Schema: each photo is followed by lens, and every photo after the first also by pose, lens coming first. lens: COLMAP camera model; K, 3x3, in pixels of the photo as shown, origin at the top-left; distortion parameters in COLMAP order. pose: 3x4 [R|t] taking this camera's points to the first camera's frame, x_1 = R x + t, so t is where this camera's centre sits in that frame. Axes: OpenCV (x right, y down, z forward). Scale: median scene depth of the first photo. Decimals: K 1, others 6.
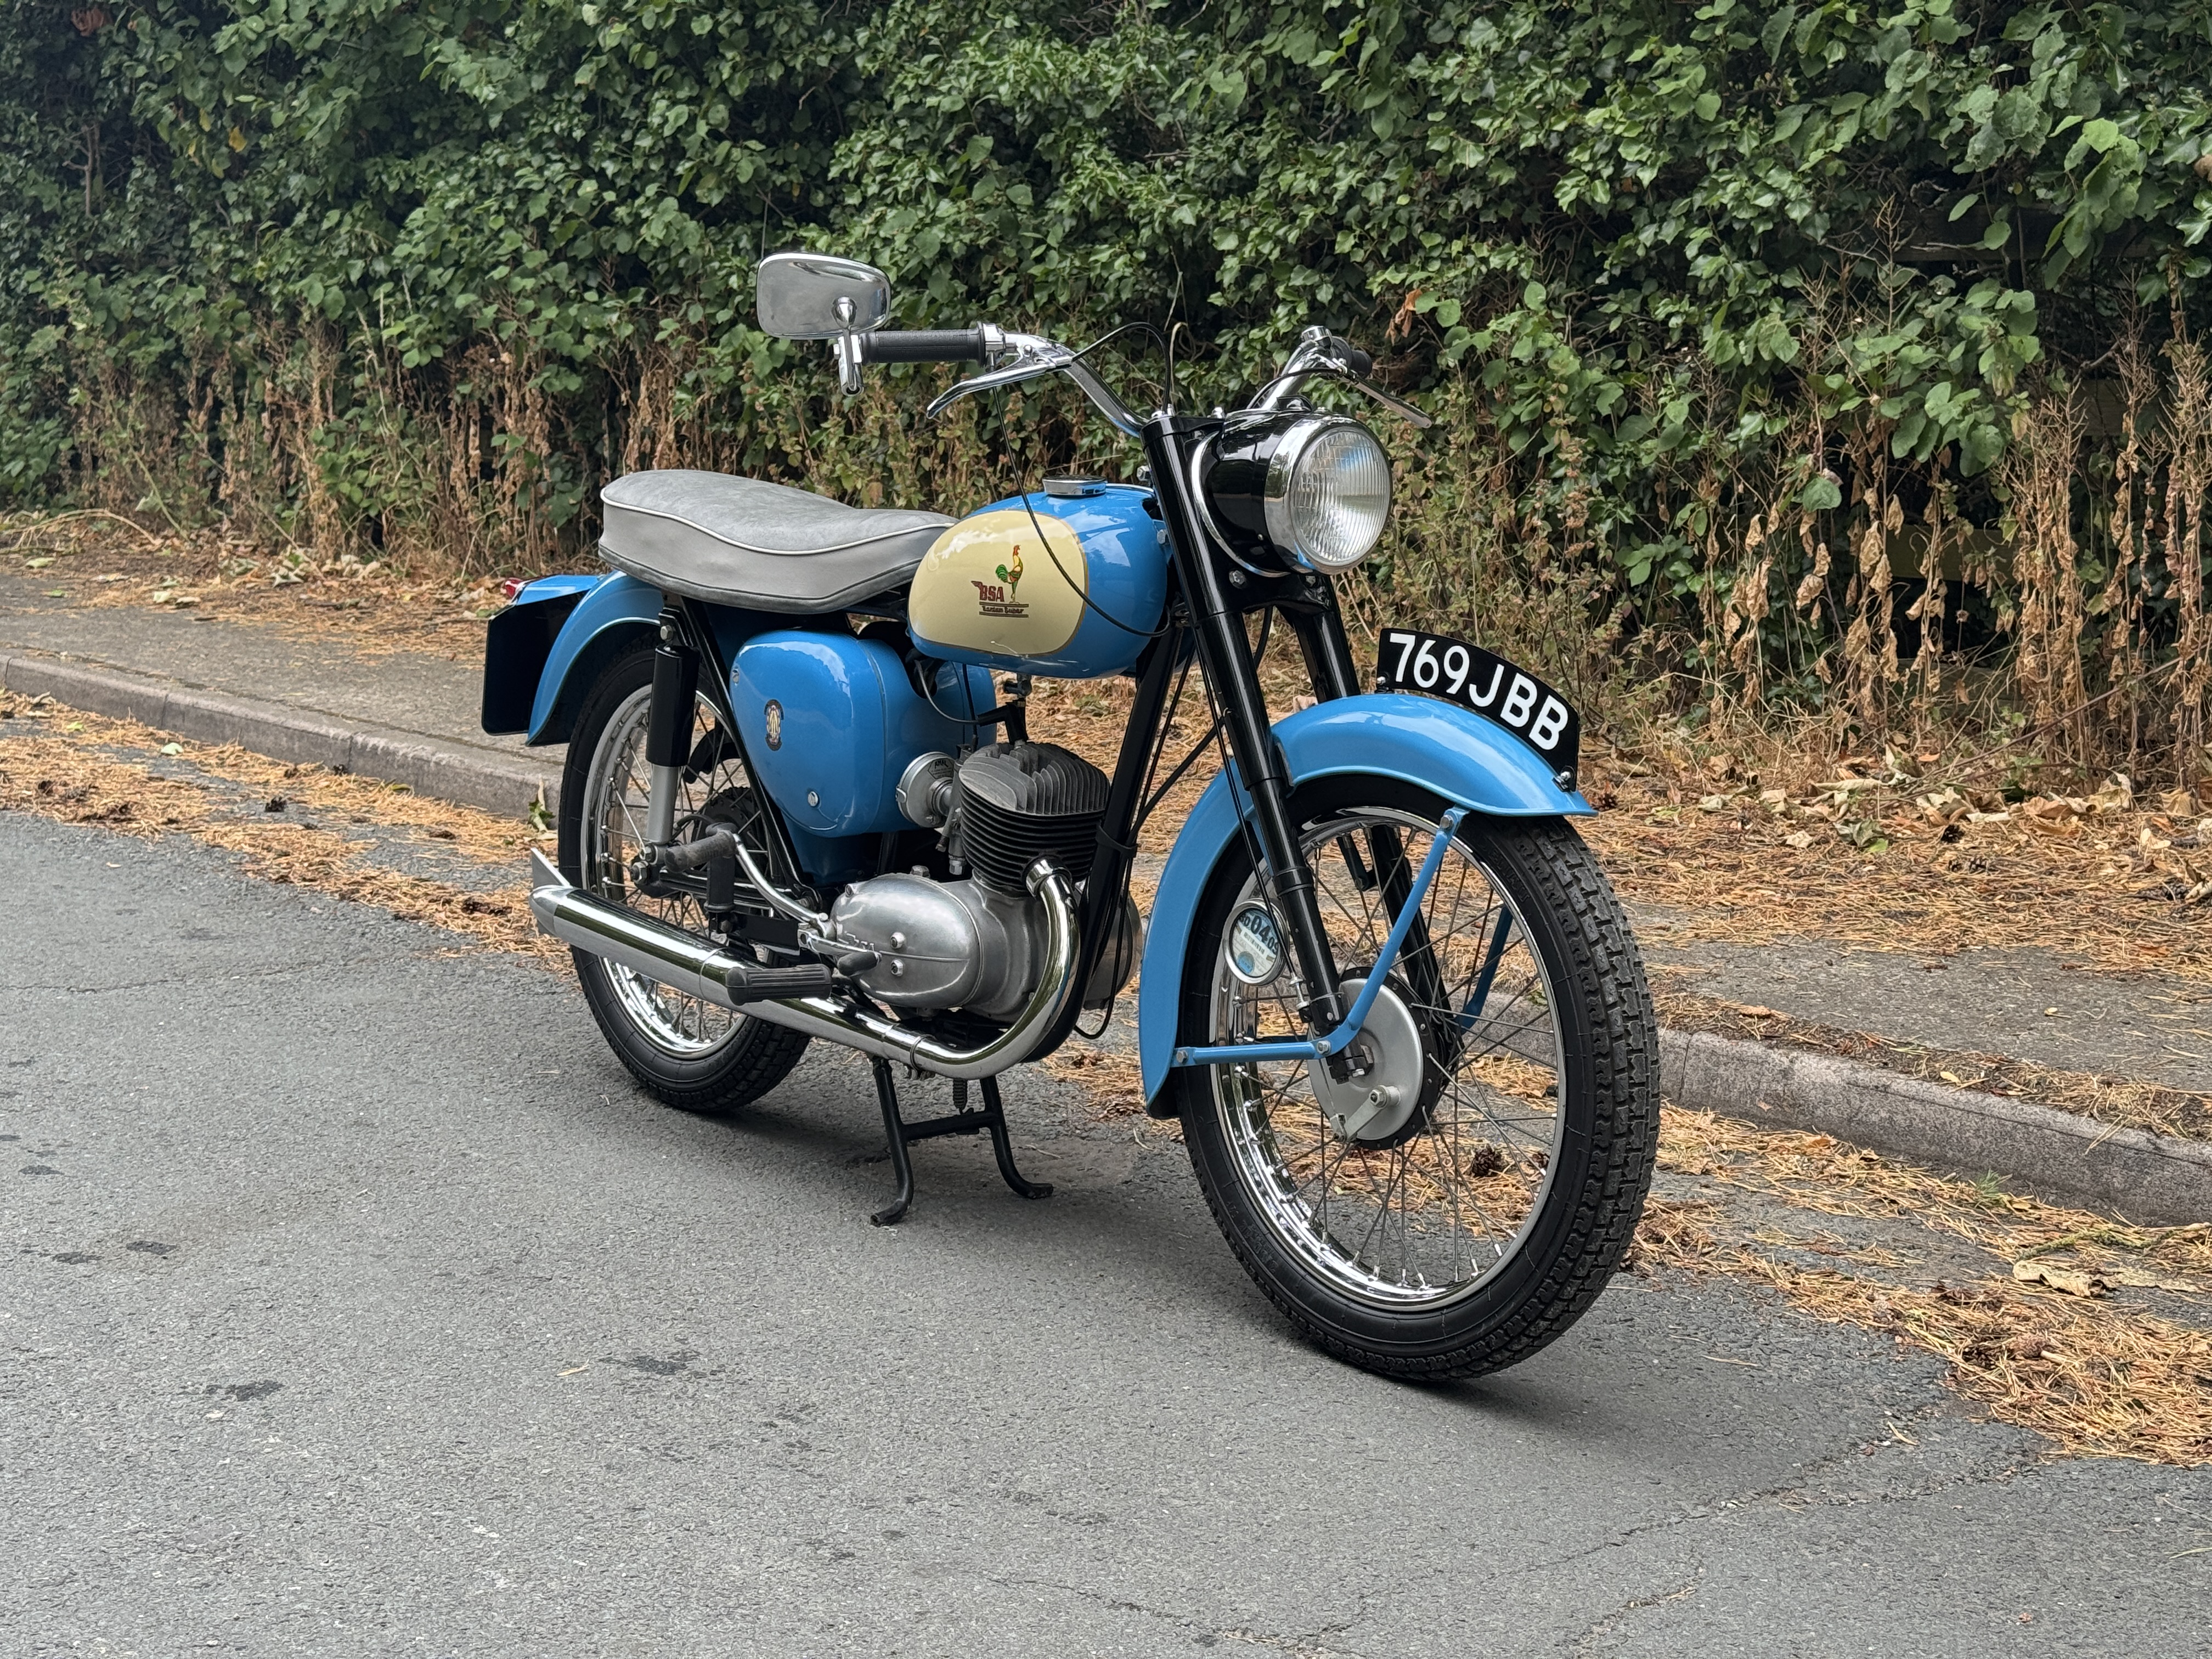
lens RADIAL K [[3172.5, 0, 1112.5], [0, 3172.5, 830.3], [0, 0, 1]] dist [0.137005, 0.000000]
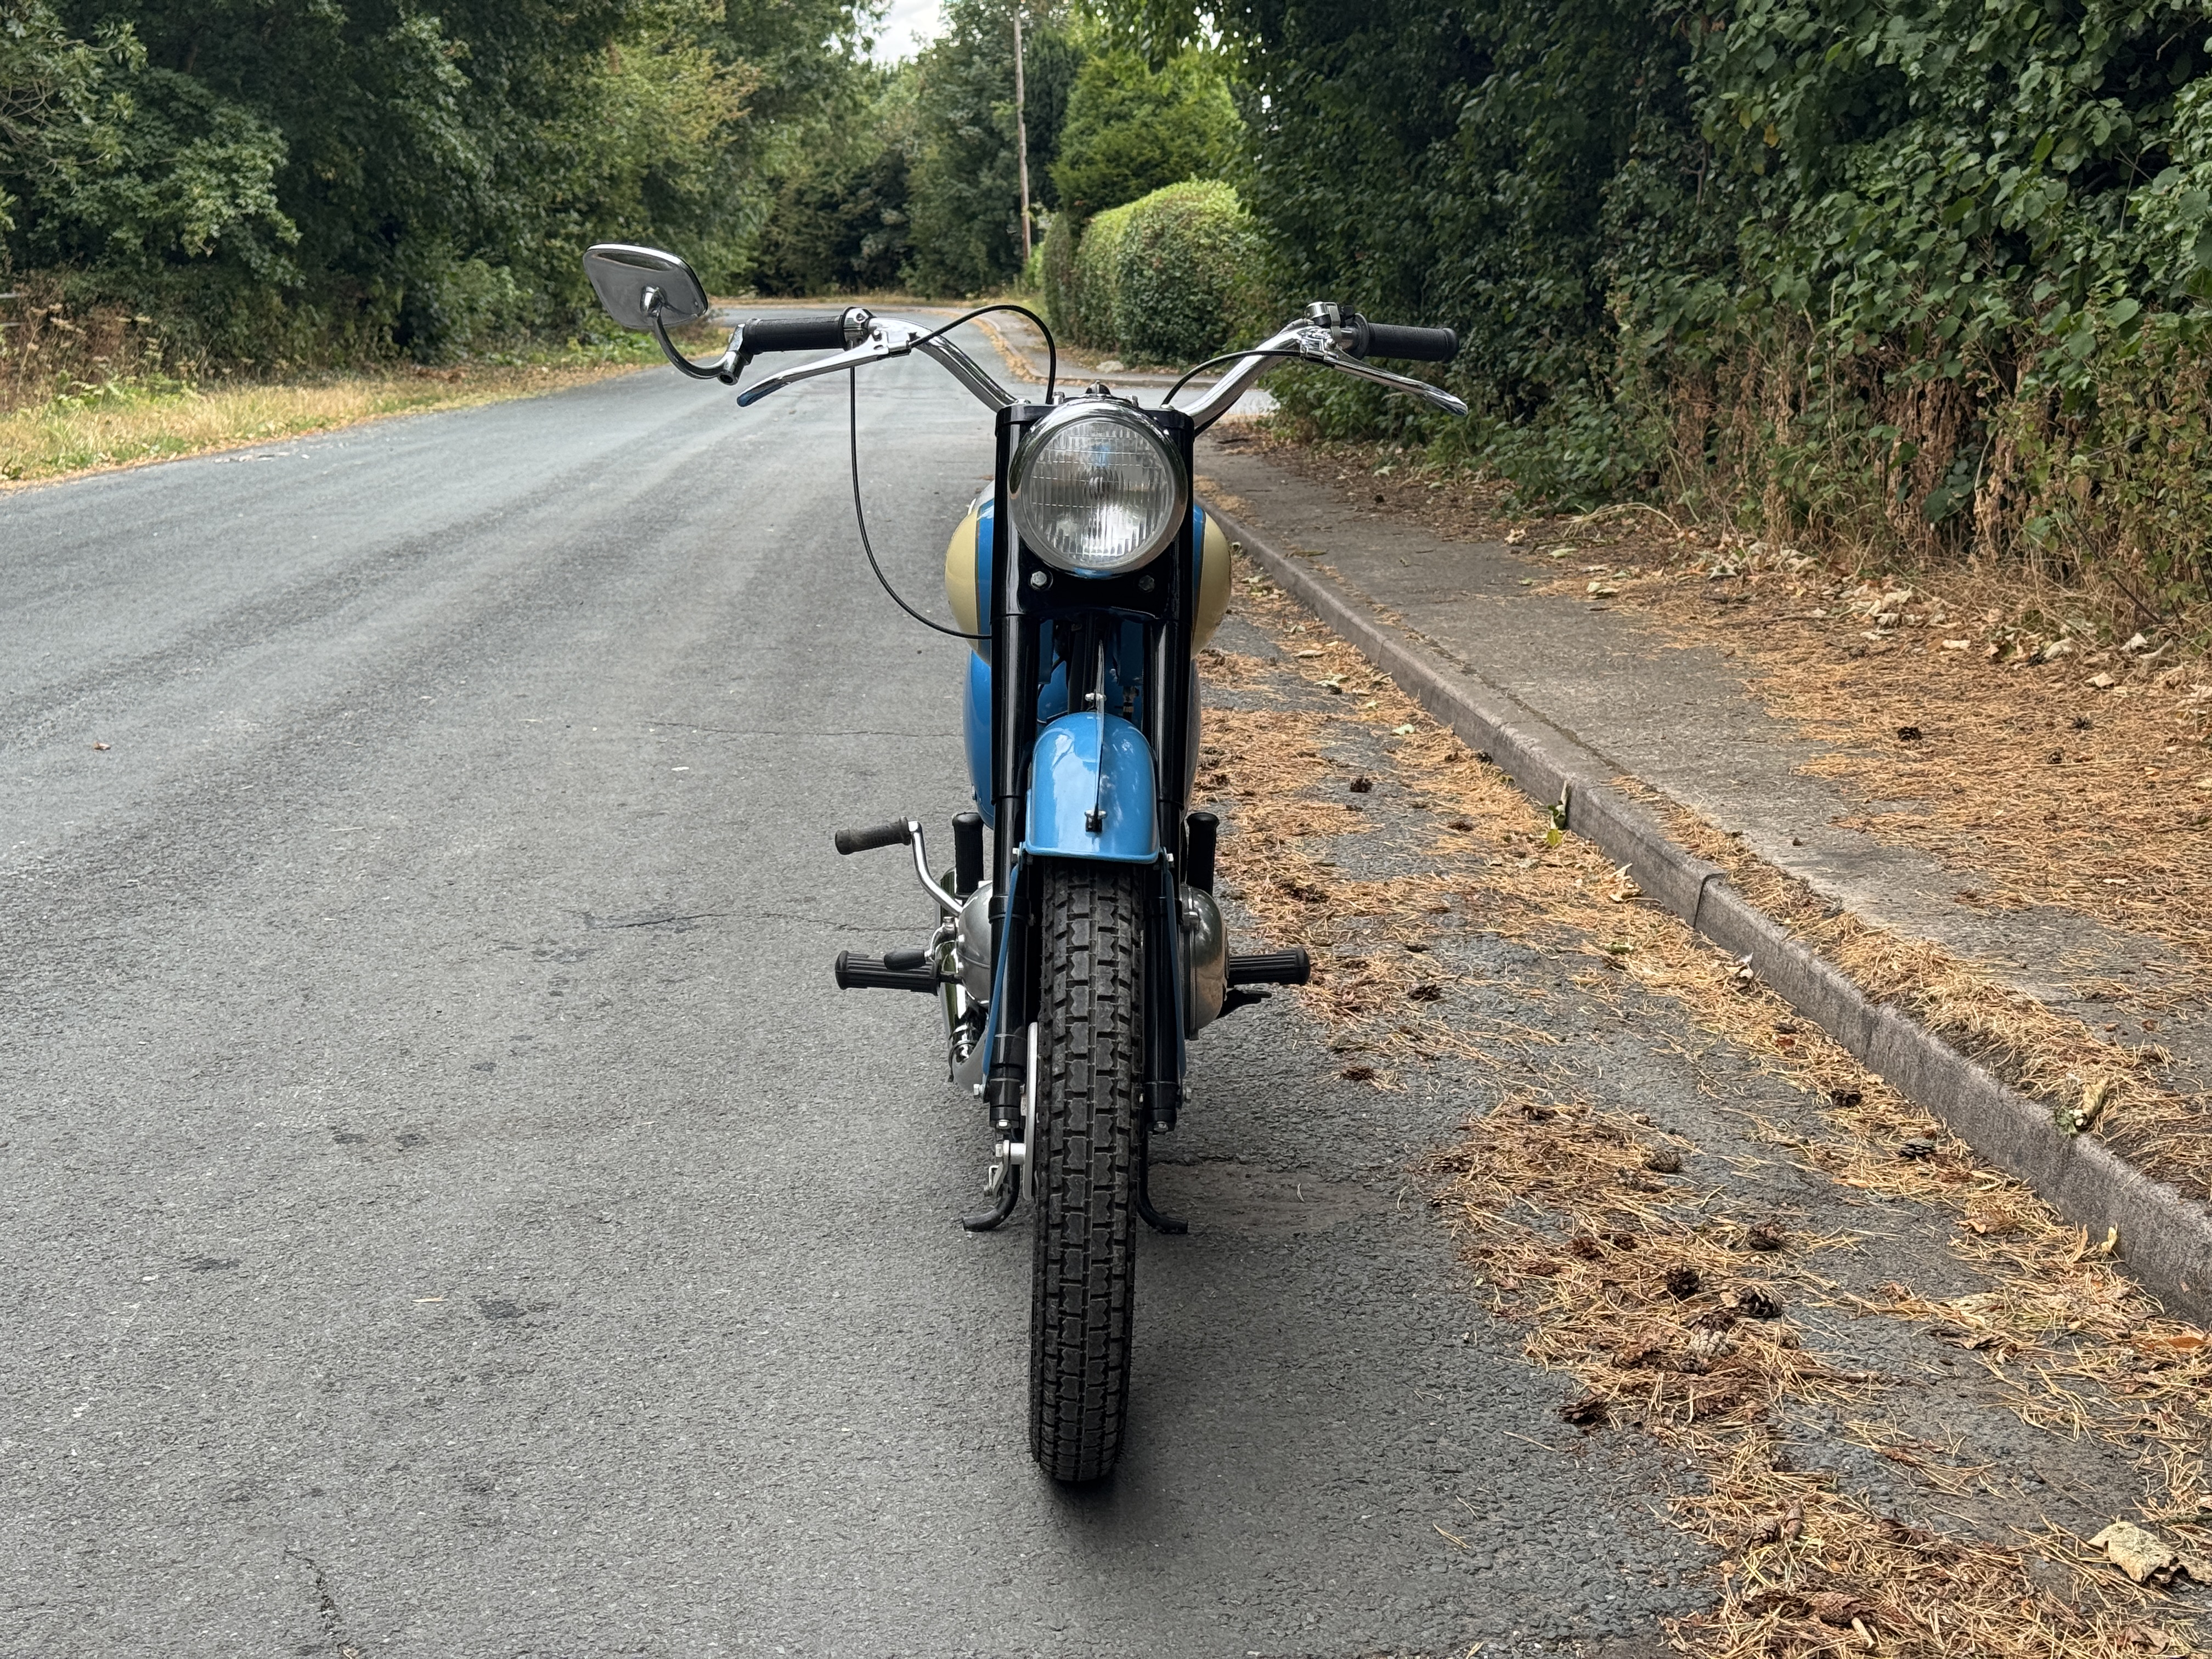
lens RADIAL K [[3172.5, 0, 1115.2], [0, 3172.5, 823.2], [0, 0, 1]] dist [0.137005, 0.000000]
pose [[0.797268, 0.075027, -0.598944, 0.336562], [-0.075216, 0.996860, 0.024750, -0.018049], [0.598921, 0.025318, 0.800408, 0.151167]]
